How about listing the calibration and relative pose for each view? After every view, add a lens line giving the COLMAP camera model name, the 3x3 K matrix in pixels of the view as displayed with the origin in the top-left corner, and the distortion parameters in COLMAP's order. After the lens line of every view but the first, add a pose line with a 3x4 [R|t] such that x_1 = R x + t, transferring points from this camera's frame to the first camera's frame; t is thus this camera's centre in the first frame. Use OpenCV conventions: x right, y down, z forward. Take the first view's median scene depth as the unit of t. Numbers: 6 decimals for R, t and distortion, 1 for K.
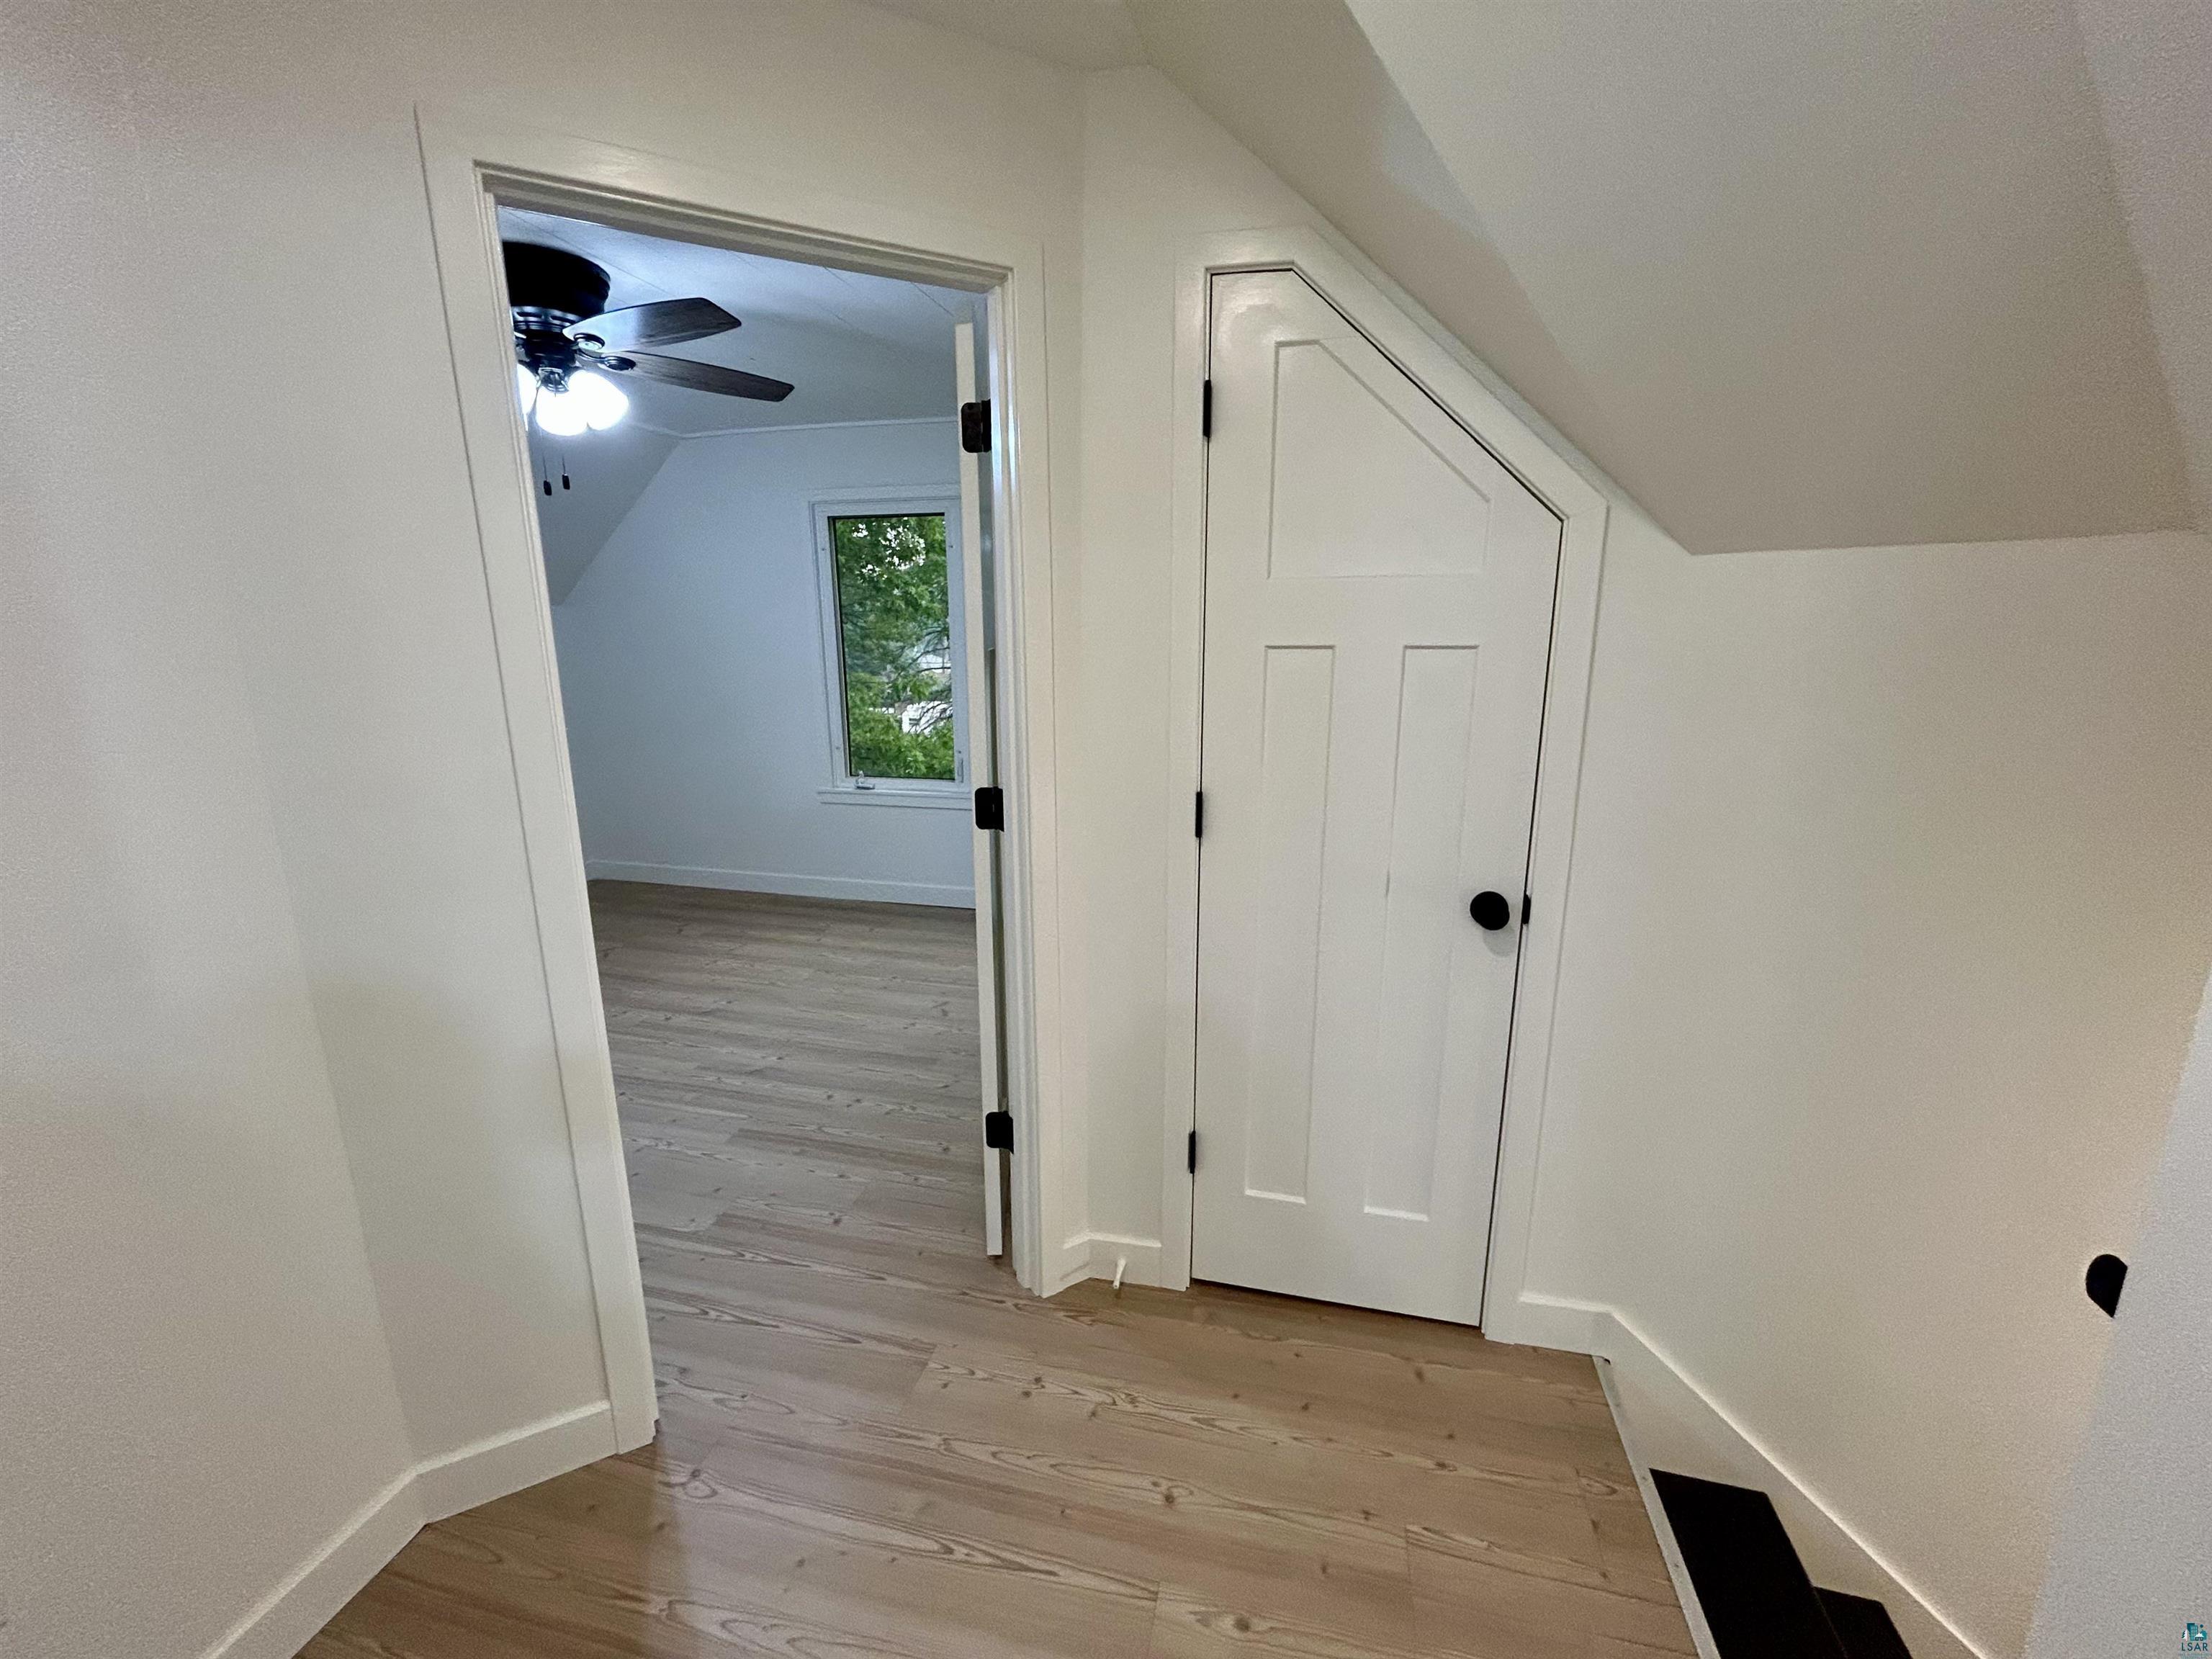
lens RADIAL K [[898.9, 0, 1098.8], [0, 898.9, 827.5], [0, 0, 1]] dist [-0.000839, -0.000039]
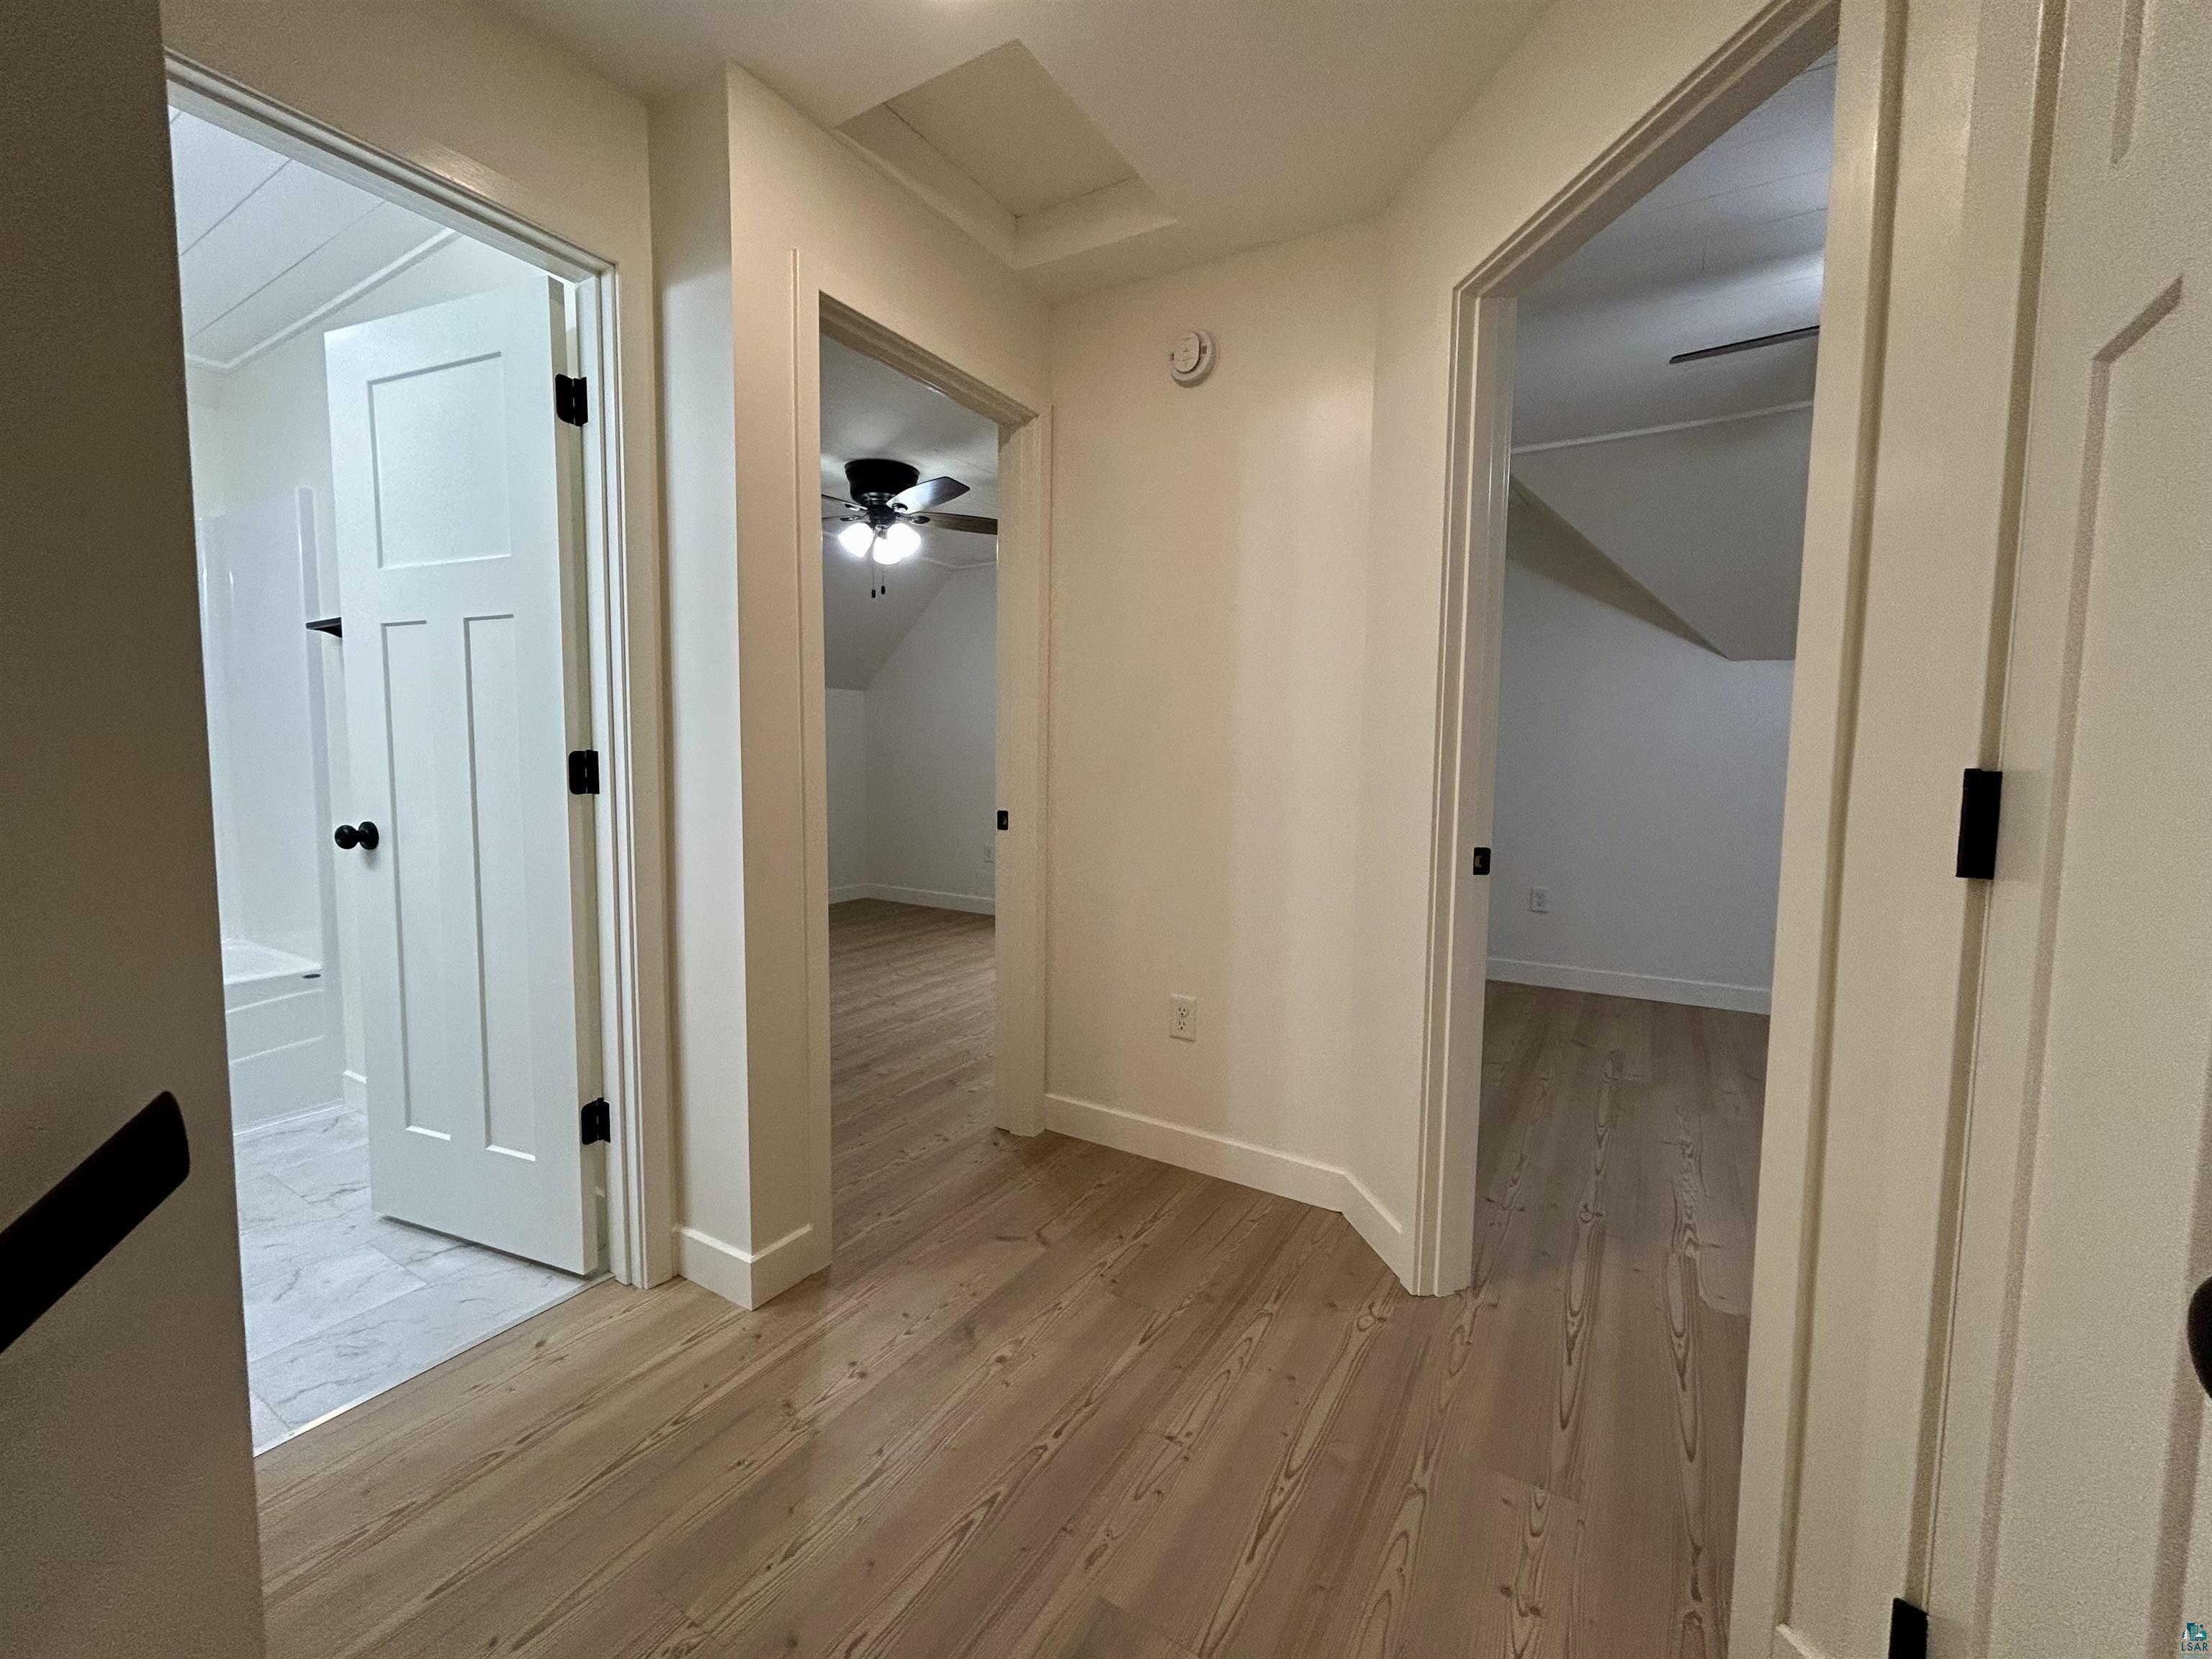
lens RADIAL K [[904.4, 0, 1096.7], [0, 904.4, 827.8], [0, 0, 1]] dist [-0.001081, -0.000136]
pose [[-0.309348, 0.080372, -0.947546, 0.293818], [-0.220861, 0.963103, 0.153797, 0.006121], [0.924946, 0.256853, -0.280183, 0.339703]]
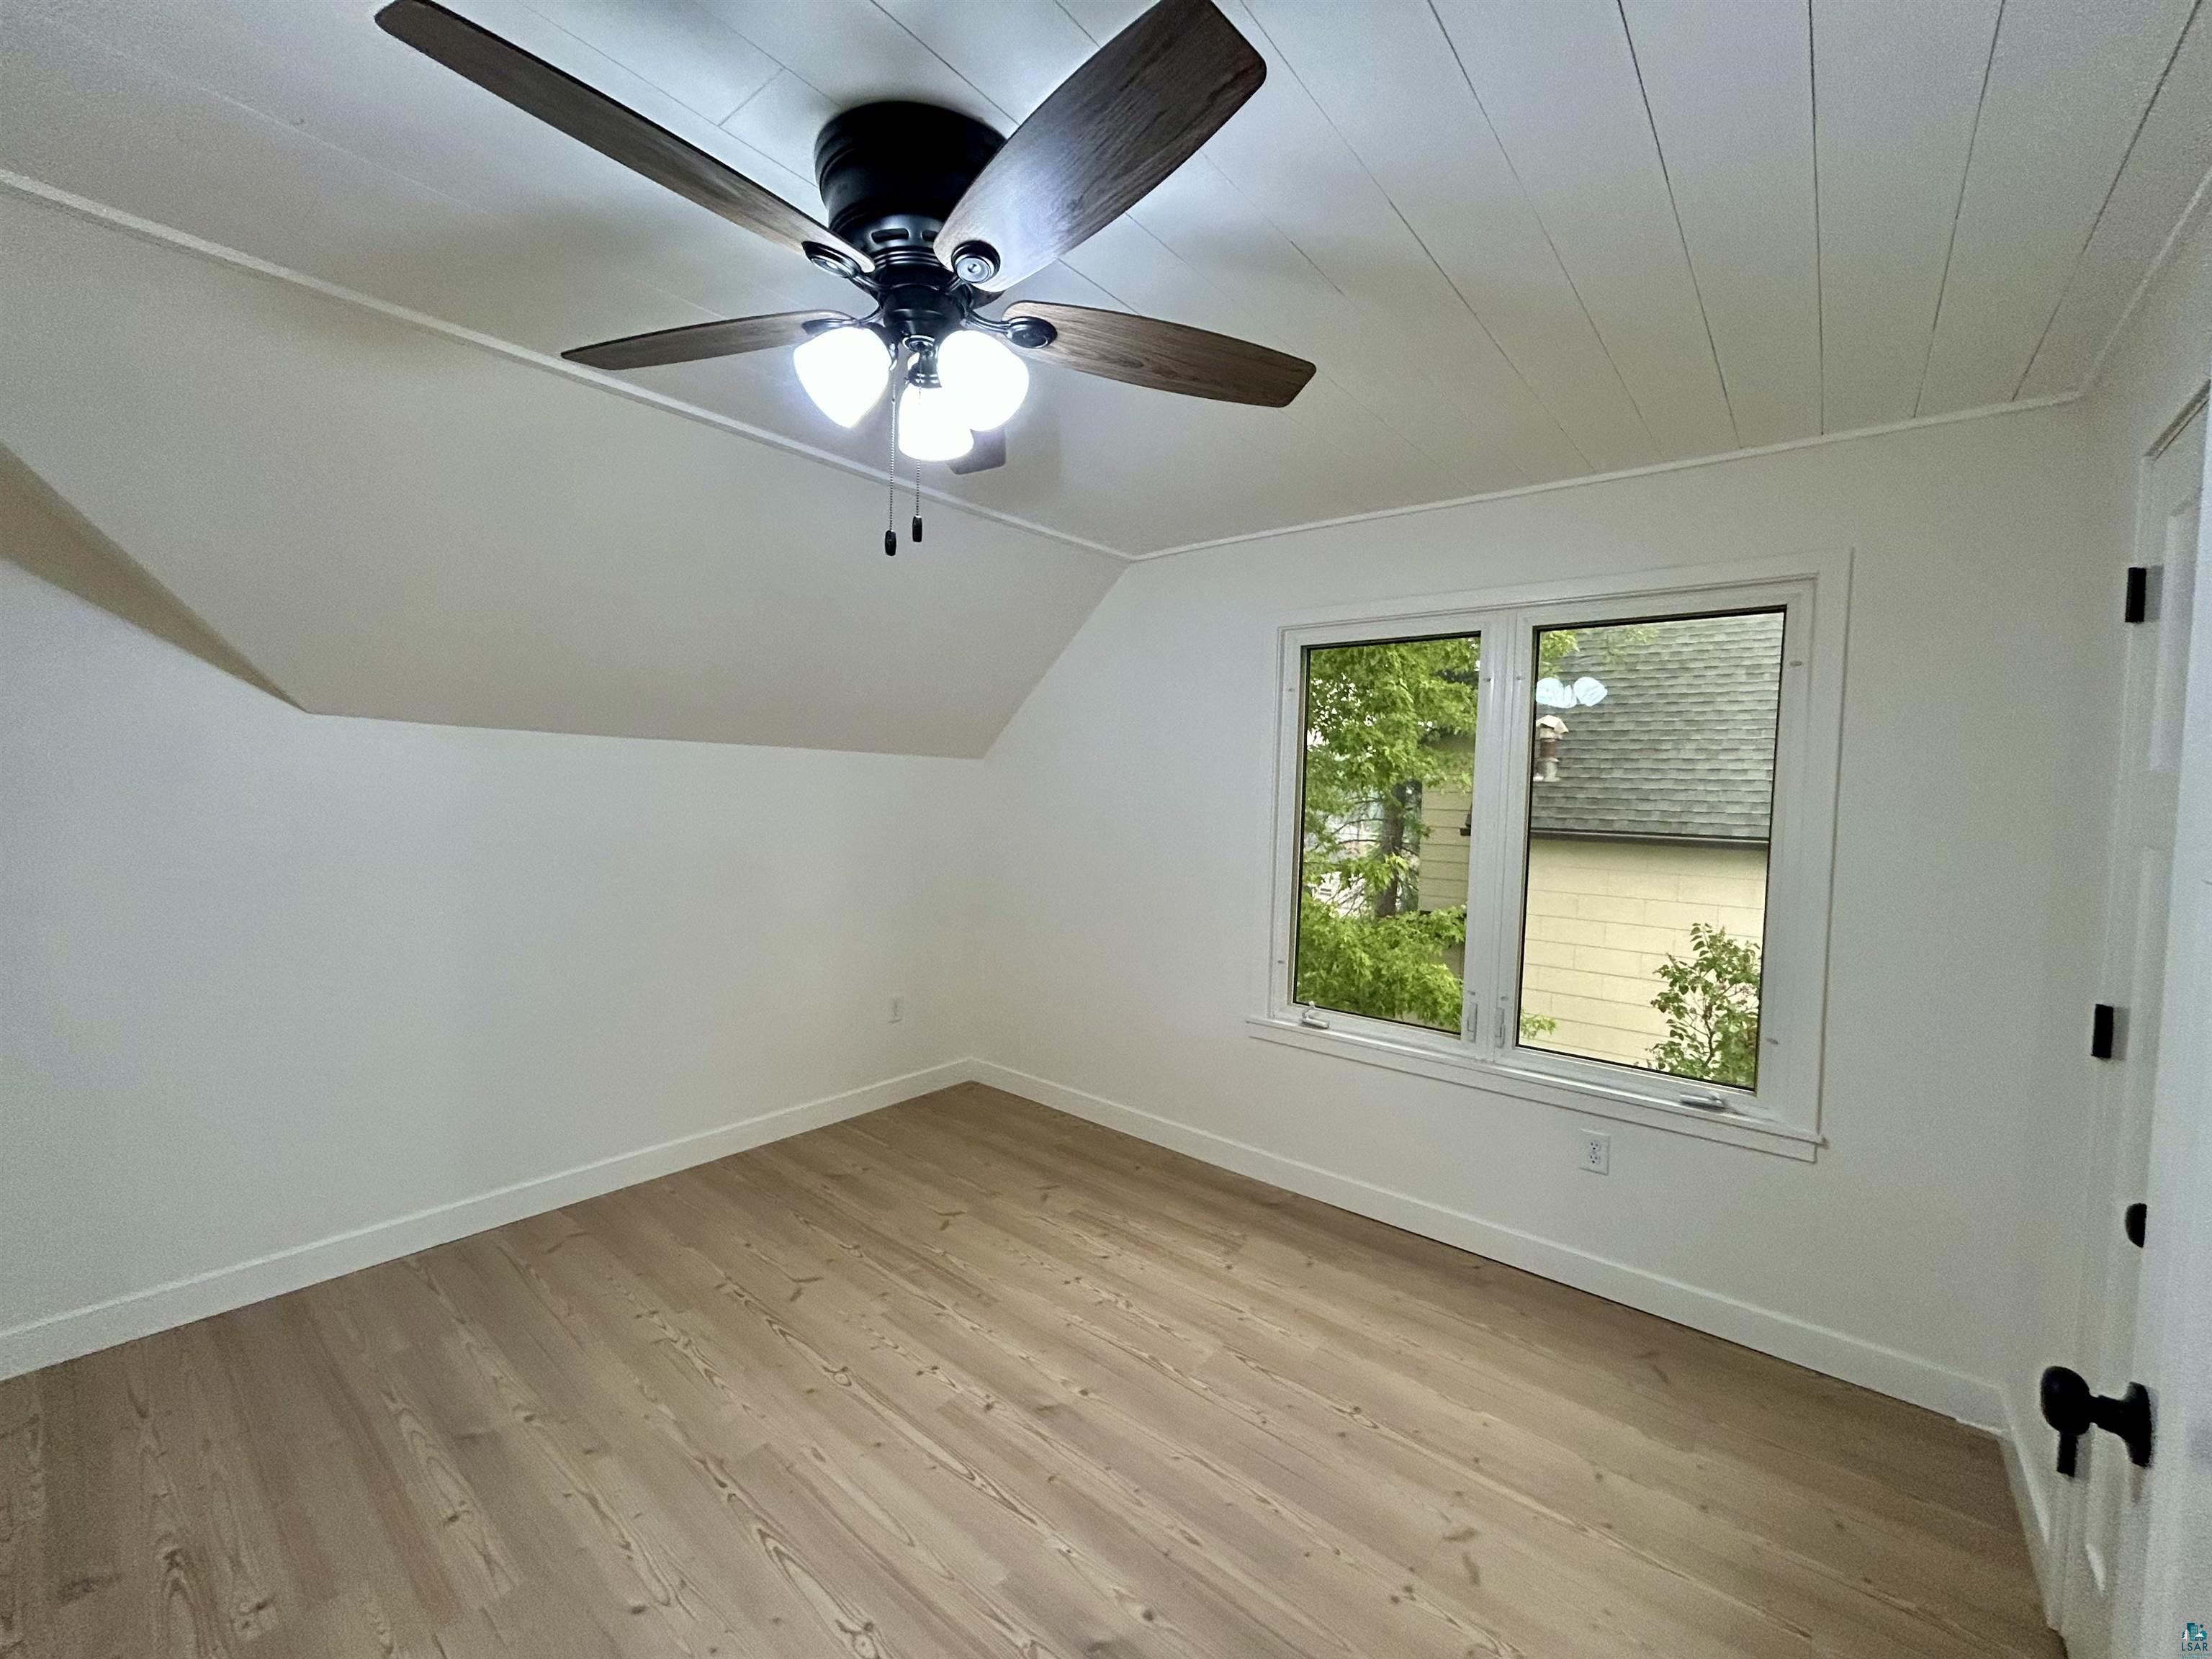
lens RADIAL K [[904.4, 0, 1096.7], [0, 904.4, 827.8], [0, 0, 1]] dist [-0.001081, -0.000136]
pose [[0.899583, 0.050339, -0.433840, -0.146063], [-0.128644, 0.979808, -0.153058, -0.079349], [0.417375, 0.193499, 0.887894, 0.359126]]
